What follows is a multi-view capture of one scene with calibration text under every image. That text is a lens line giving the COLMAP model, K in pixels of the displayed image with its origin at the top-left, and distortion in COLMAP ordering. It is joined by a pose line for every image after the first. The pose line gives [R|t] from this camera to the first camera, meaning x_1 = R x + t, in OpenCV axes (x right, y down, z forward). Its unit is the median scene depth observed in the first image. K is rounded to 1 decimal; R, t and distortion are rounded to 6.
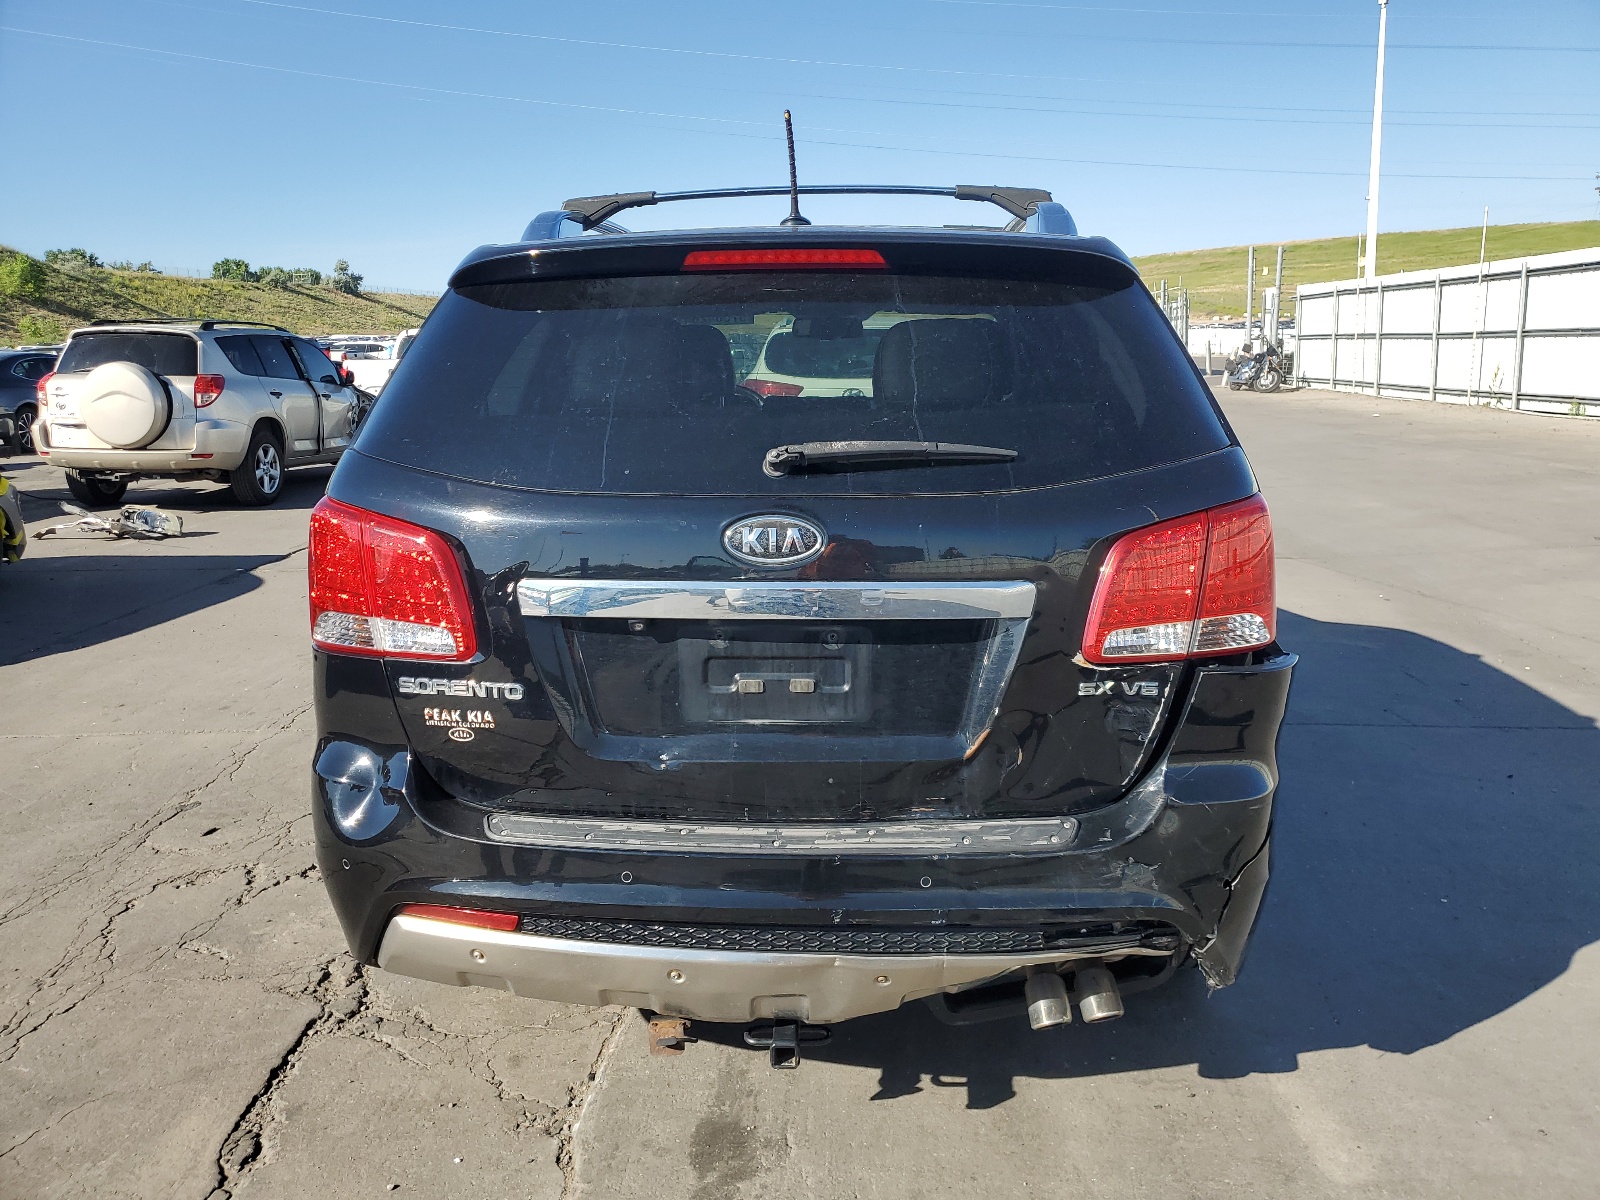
lens RADIAL K [[1226.8, 0, 795.9], [0, 1226.8, 599.3], [0, 0, 1]] dist [0.023908, 0.007726]
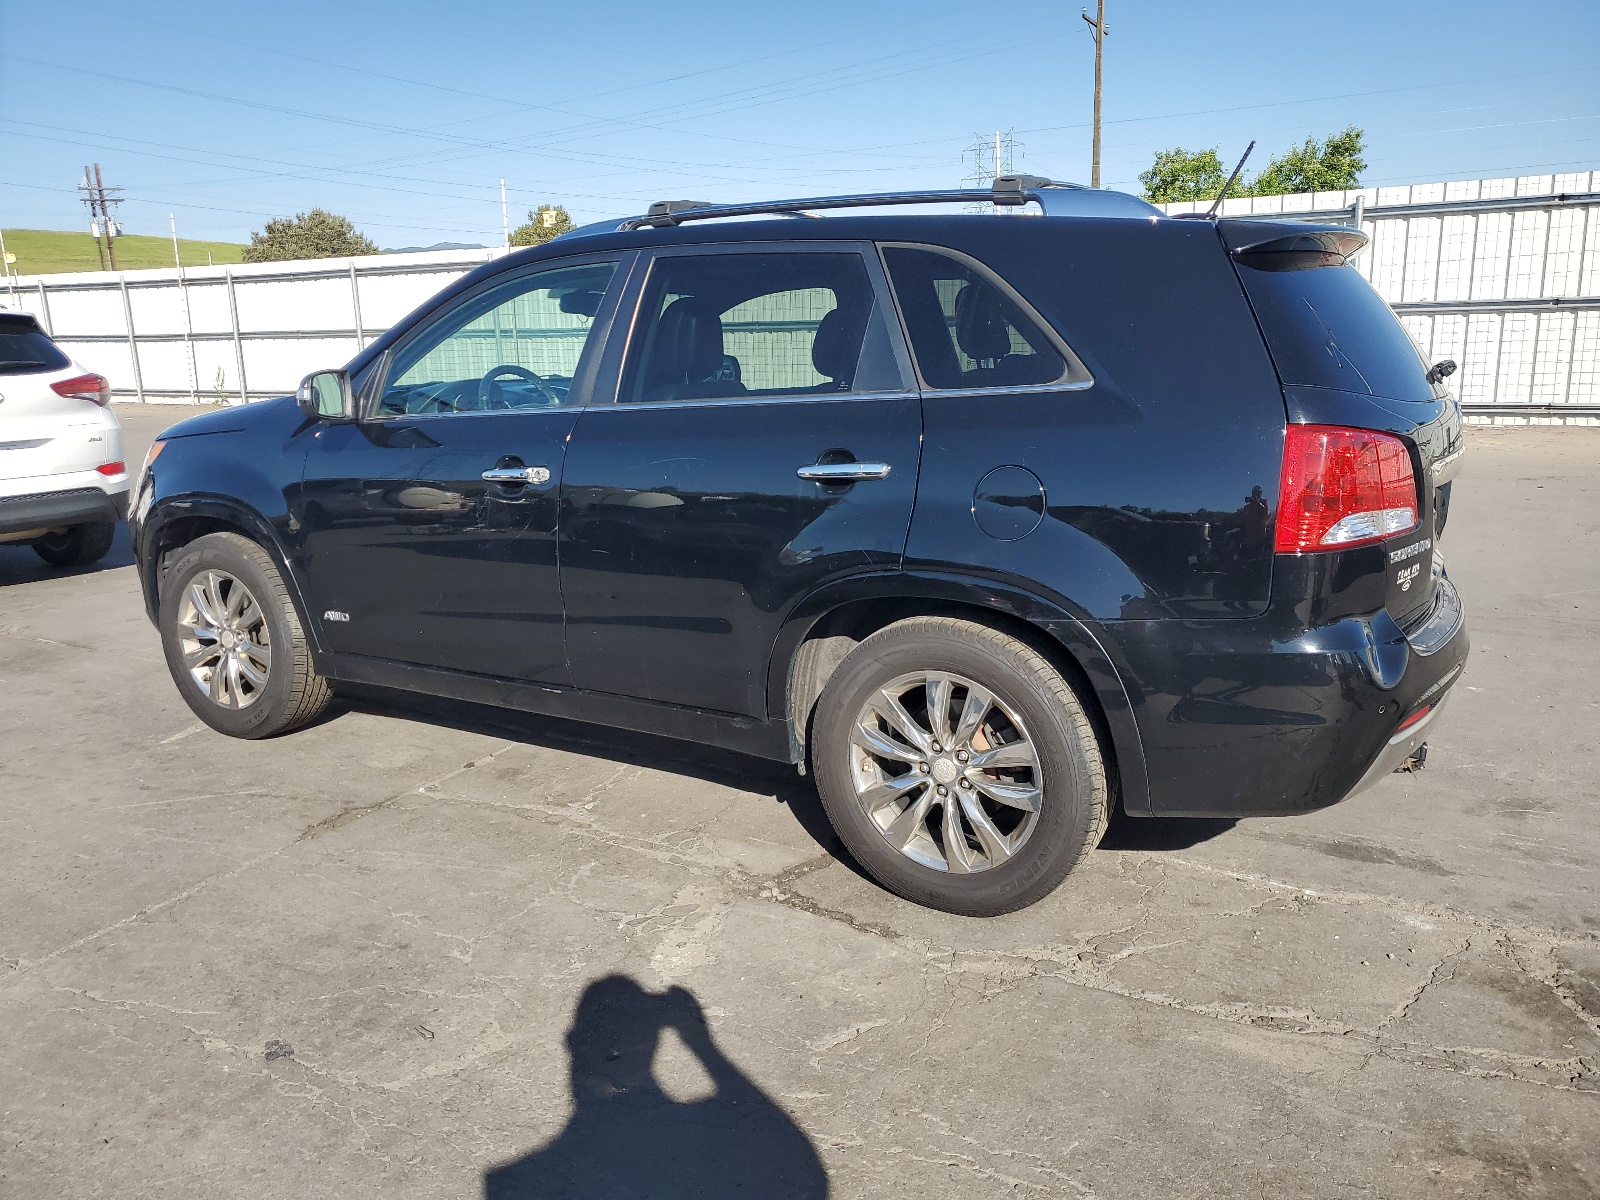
lens RADIAL K [[1226.8, 0, 799.9], [0, 1226.8, 598.3], [0, 0, 1]] dist [0.023908, 0.007726]
pose [[0.487624, -0.188646, 0.852429, -0.110801], [0.193002, 0.975512, 0.105480, -0.009737], [-0.851454, 0.113086, 0.512092, 0.053781]]
